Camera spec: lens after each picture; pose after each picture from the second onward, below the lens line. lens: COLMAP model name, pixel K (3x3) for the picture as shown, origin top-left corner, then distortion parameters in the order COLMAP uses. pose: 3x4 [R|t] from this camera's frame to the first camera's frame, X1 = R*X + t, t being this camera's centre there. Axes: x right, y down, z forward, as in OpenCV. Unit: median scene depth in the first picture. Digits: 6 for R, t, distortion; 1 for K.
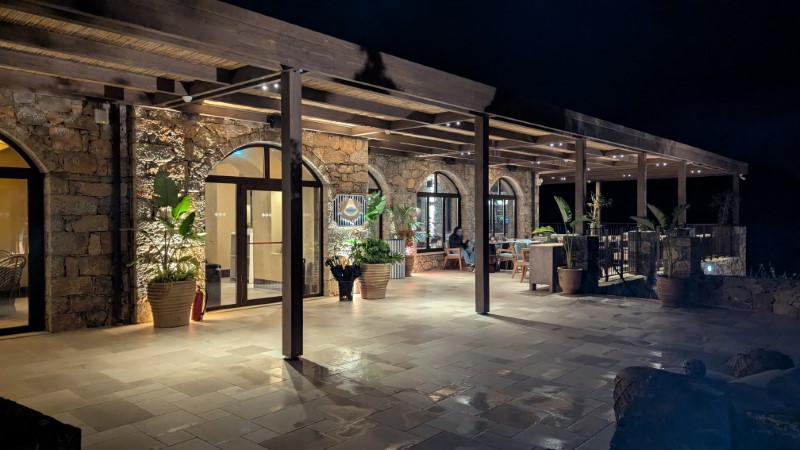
lens RADIAL K [[564.9, 0, 395.0], [0, 564.9, 222.0], [0, 0, 1]] dist [0.056793, -0.022189]
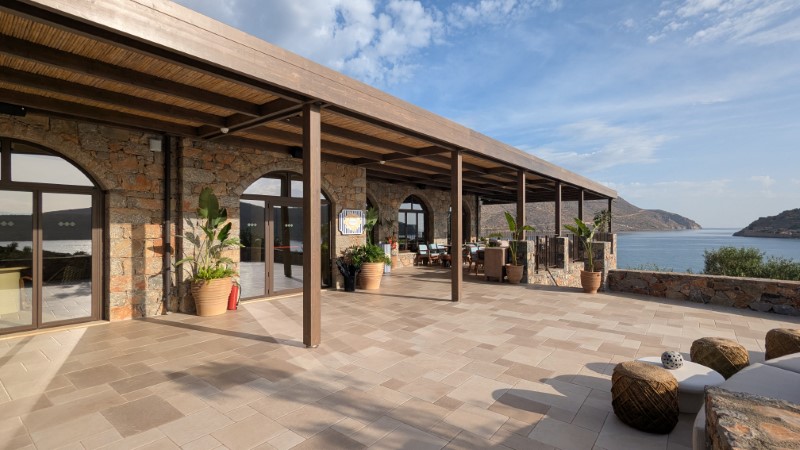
lens RADIAL K [[377.1, 0, 397.1], [0, 377.1, 222.2], [0, 0, 1]] dist [-0.001004, -0.000339]
pose [[0.998426, 0.002612, 0.056017, -0.036789], [-0.001465, 0.999789, -0.020513, -0.002615], [-0.056059, 0.020399, 0.998219, 0.162299]]
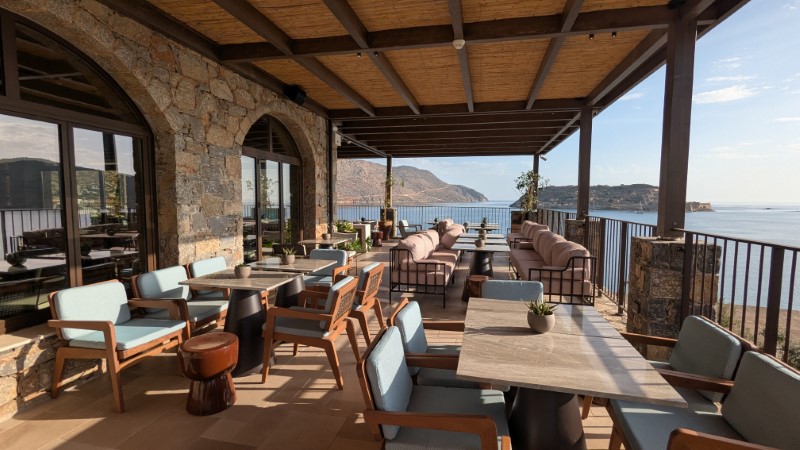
lens RADIAL K [[377.1, 0, 407.0], [0, 377.1, 225.8], [0, 0, 1]] dist [-0.001004, -0.000339]
pose [[0.864105, -0.024894, 0.502696, 0.954001], [-0.008656, 0.997893, 0.064294, -0.038185], [-0.503237, -0.059908, 0.862069, 4.532766]]
